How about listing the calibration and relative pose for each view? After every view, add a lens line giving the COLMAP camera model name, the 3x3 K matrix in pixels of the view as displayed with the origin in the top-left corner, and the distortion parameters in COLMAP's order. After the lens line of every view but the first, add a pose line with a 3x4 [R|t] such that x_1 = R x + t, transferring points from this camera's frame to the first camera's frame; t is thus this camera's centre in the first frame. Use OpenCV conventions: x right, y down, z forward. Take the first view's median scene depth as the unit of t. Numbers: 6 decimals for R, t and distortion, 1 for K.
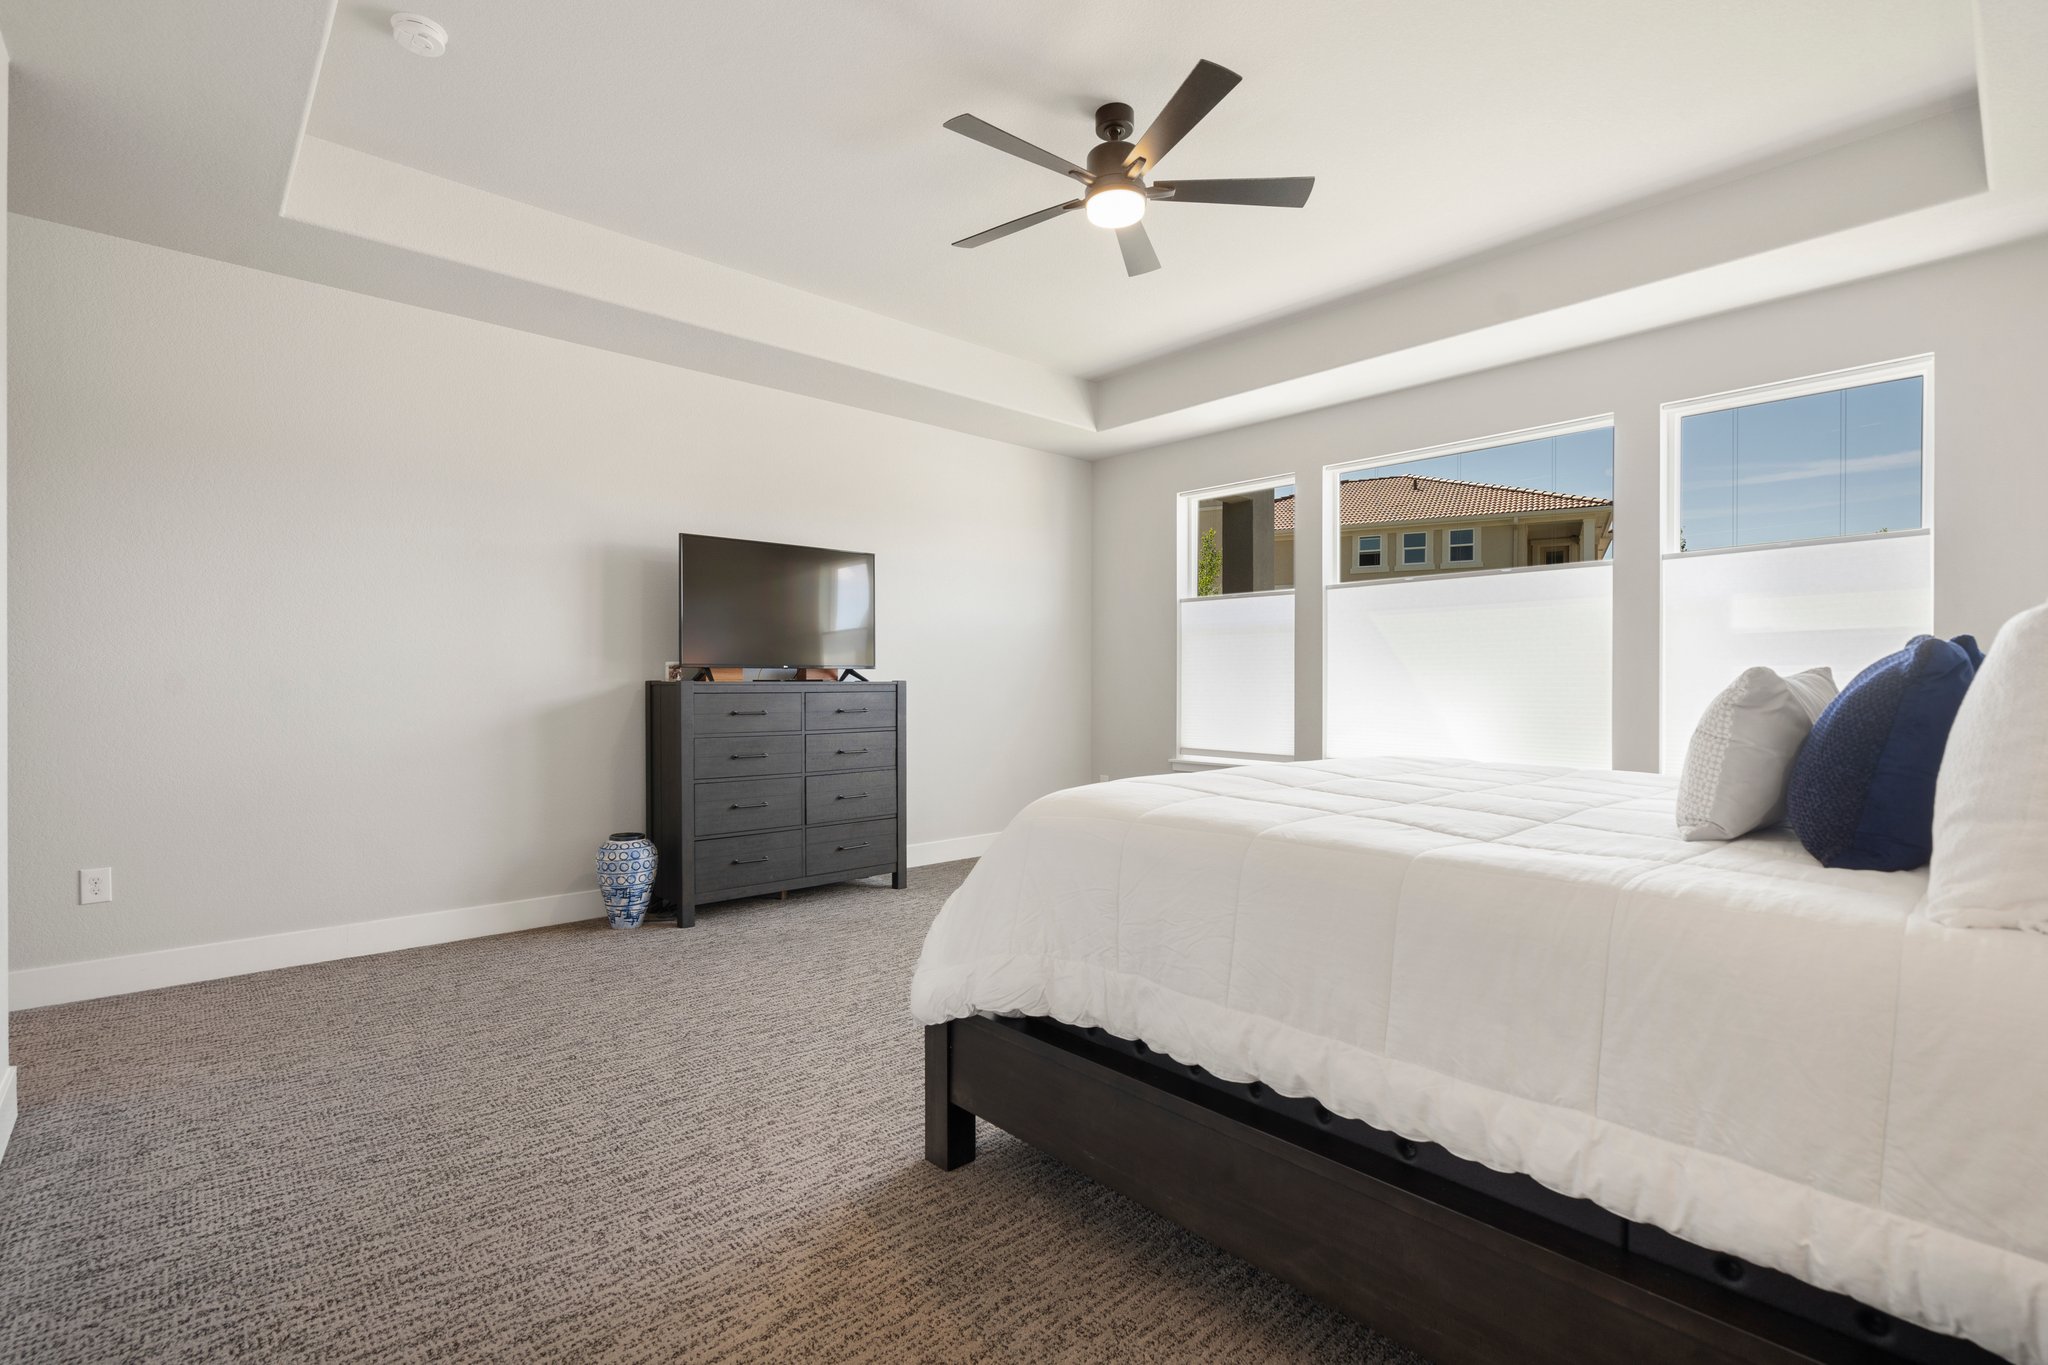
lens RADIAL K [[948.4, 0, 1013.3], [0, 948.4, 683.5], [0, 0, 1]] dist [-0.007144, 0.002012]
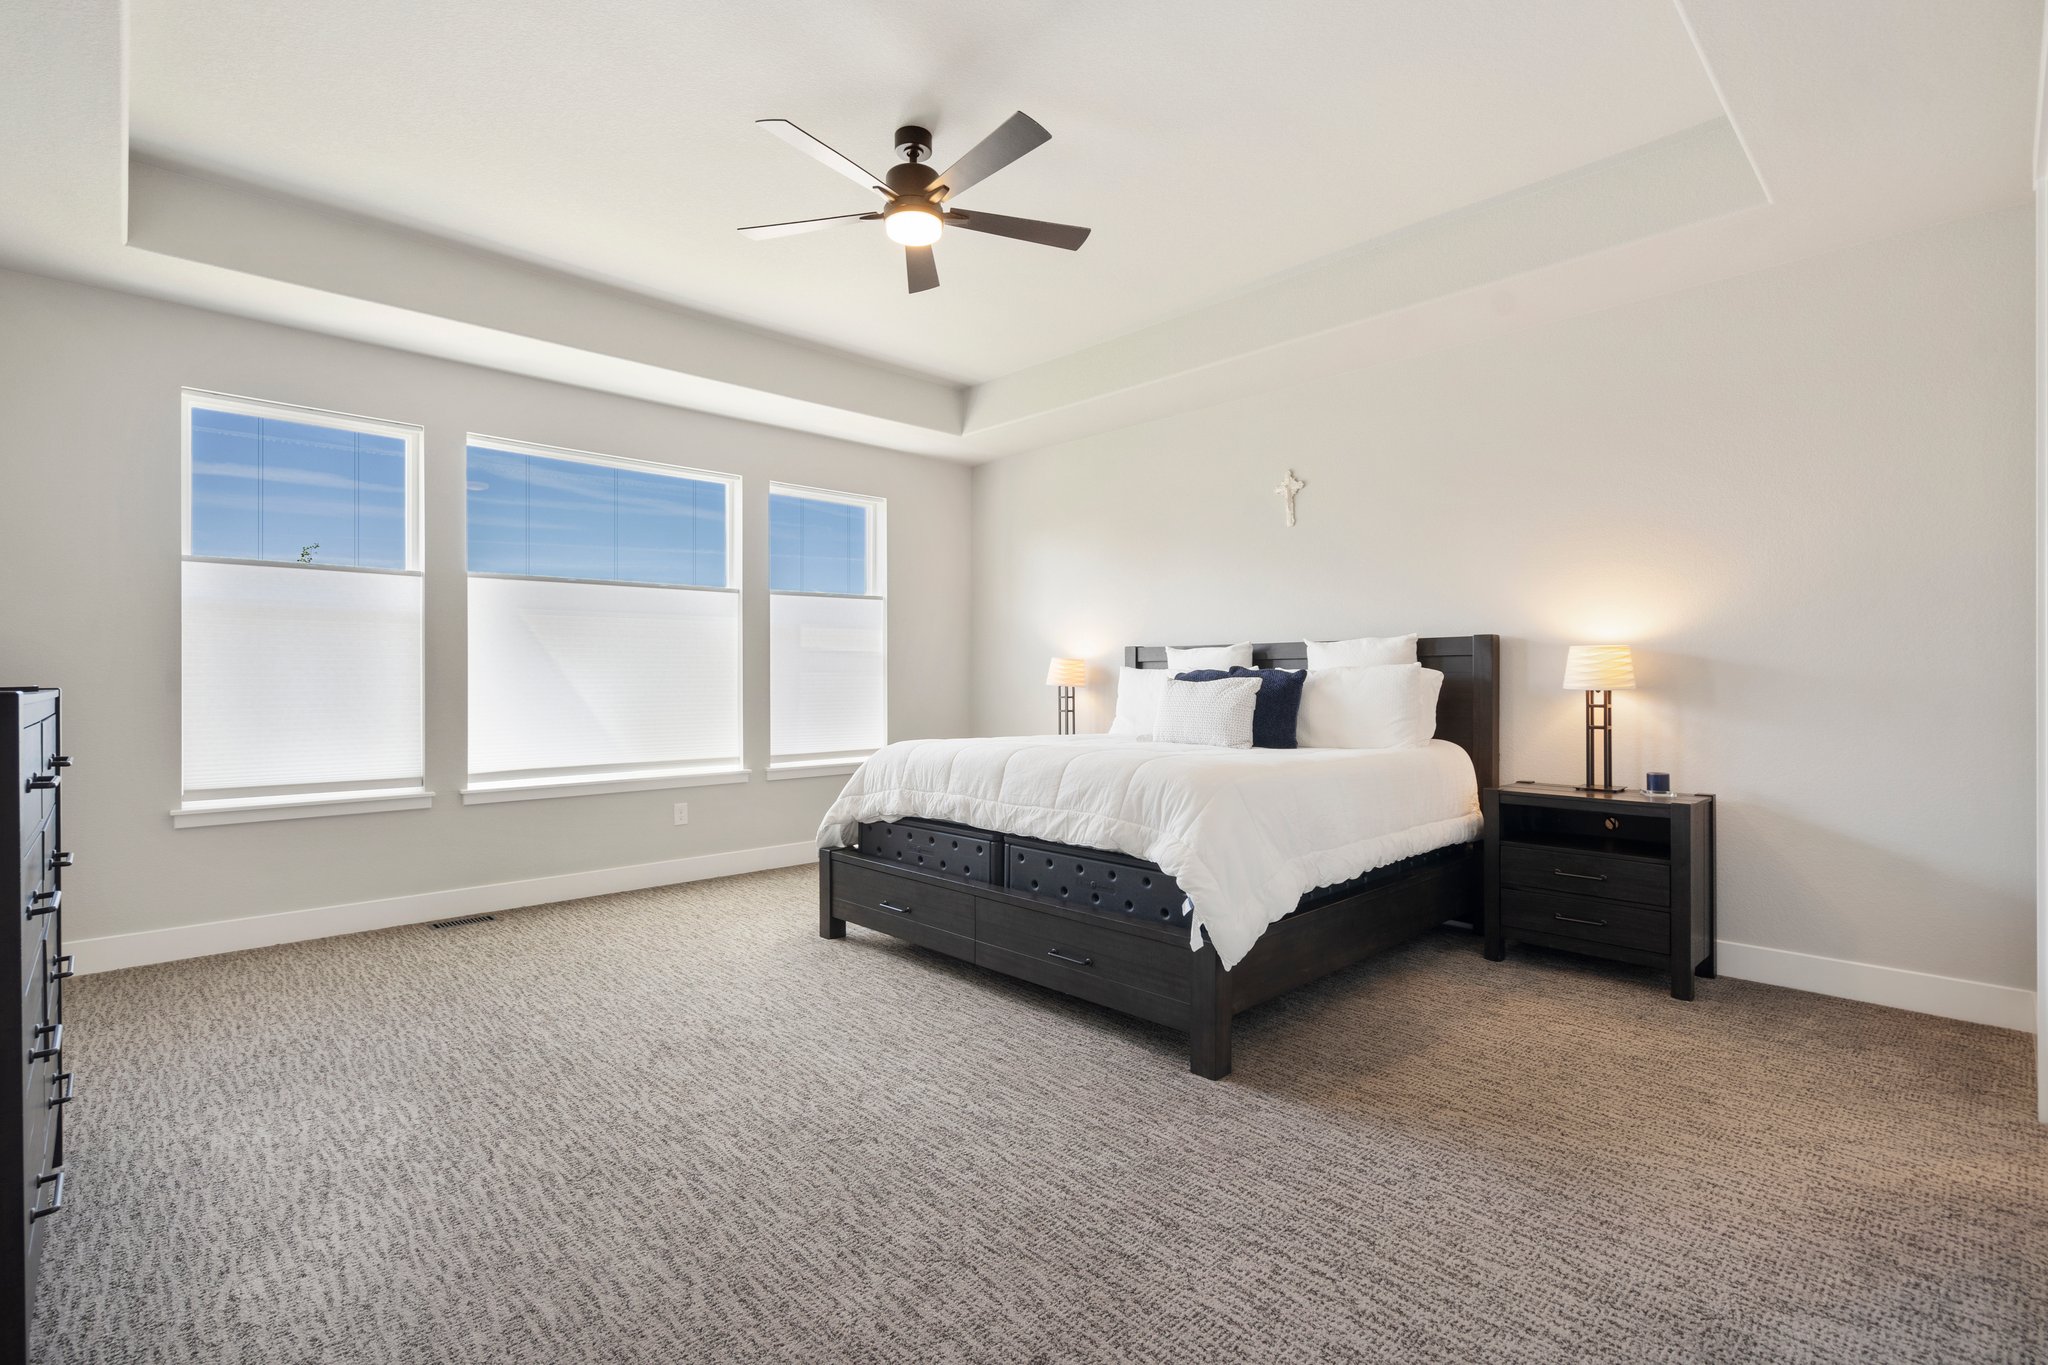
lens RADIAL K [[948.4, 0, 1007.4], [0, 948.4, 678.4], [0, 0, 1]] dist [-0.007144, 0.002012]
pose [[-0.032884, 0.000351, 0.999459, -1.597263], [0.004567, 0.999990, -0.000201, -0.015419], [-0.999449, 0.004558, -0.032885, 1.610508]]
